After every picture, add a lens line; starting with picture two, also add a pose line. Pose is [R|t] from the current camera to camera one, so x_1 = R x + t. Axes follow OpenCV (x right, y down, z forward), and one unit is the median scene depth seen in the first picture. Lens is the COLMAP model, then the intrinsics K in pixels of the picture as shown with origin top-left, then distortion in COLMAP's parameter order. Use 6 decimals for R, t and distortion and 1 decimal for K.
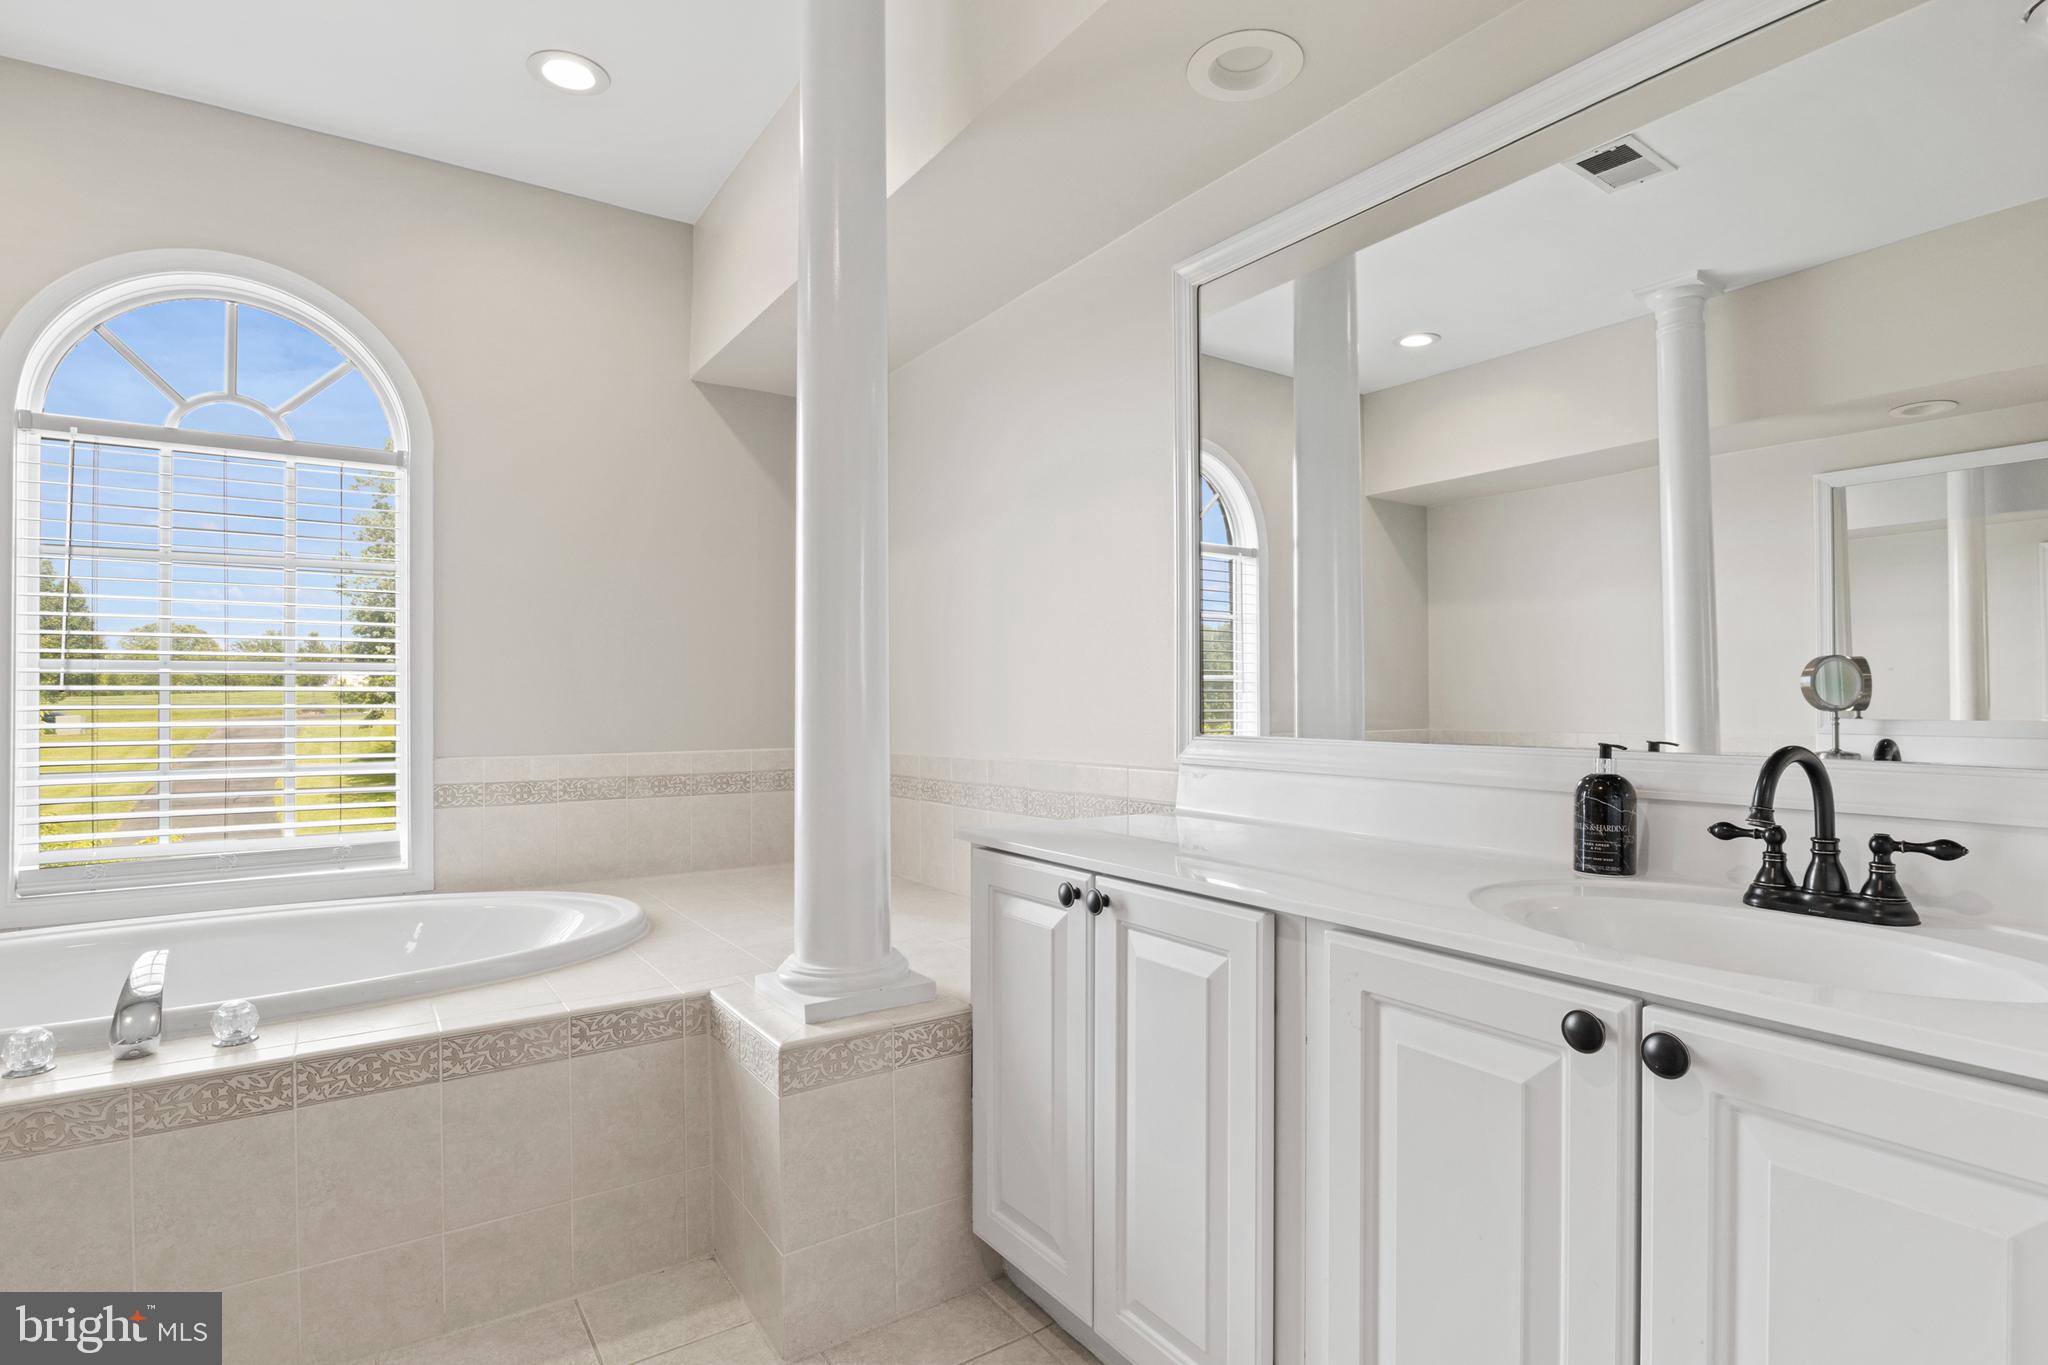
lens RADIAL K [[1030.2, 0, 1033.6], [0, 1030.2, 686.7], [0, 0, 1]] dist [-0.011081, -0.000247]
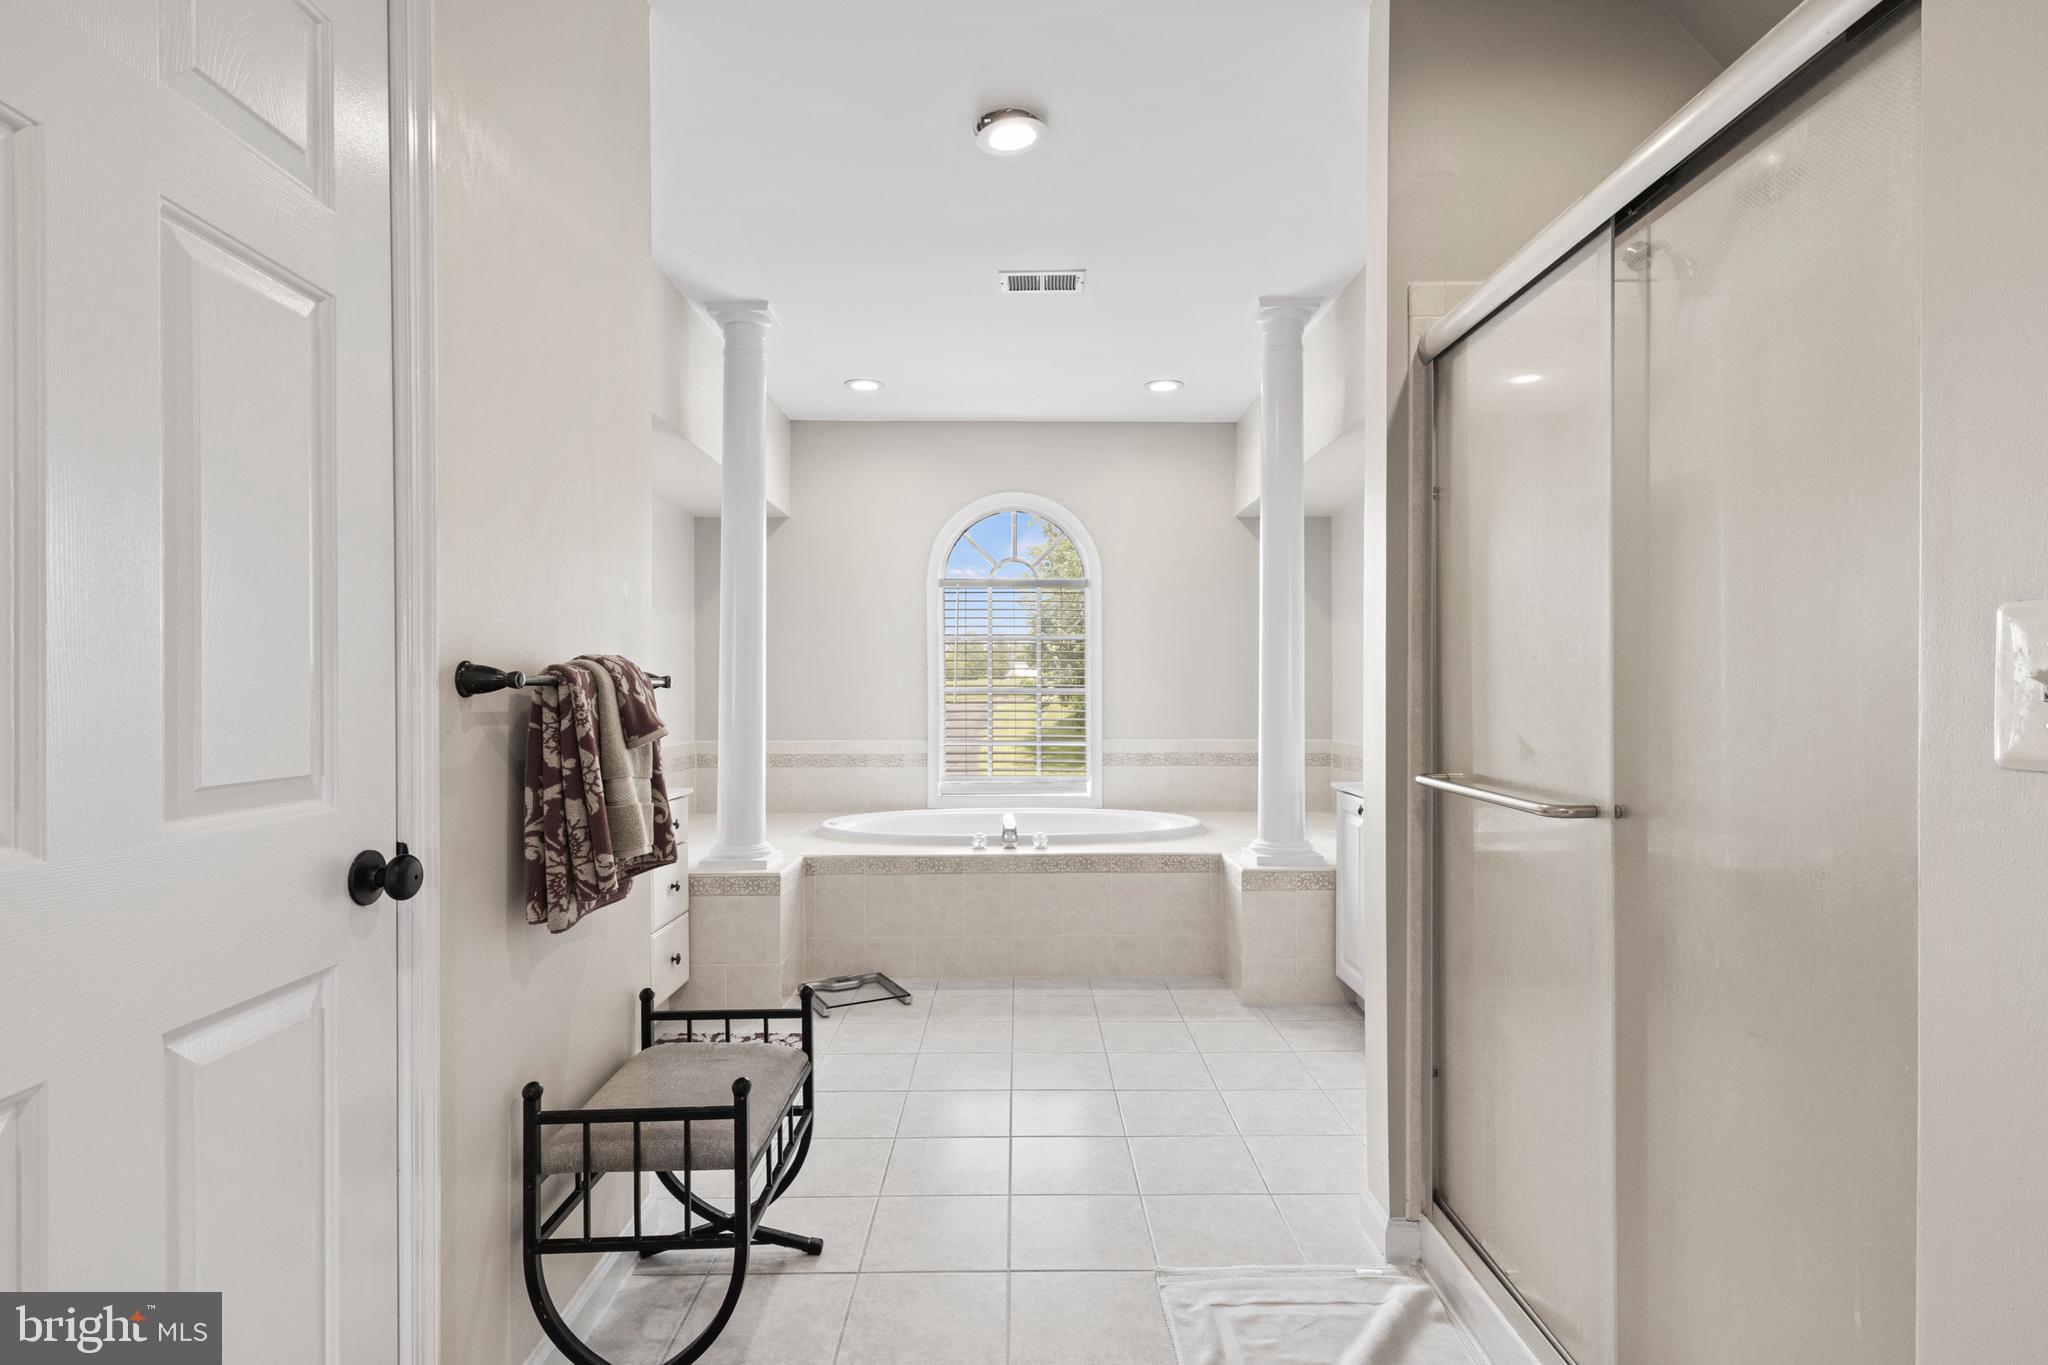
lens RADIAL K [[1042.2, 0, 1023.5], [0, 1042.2, 713.1], [0, 0, 1]] dist [-0.000417, -0.000132]
pose [[0.834612, 0.016759, -0.550583, 0.572900], [0.004169, 0.999316, 0.036737, -0.080916], [0.550822, -0.032956, 0.833972, -1.107466]]
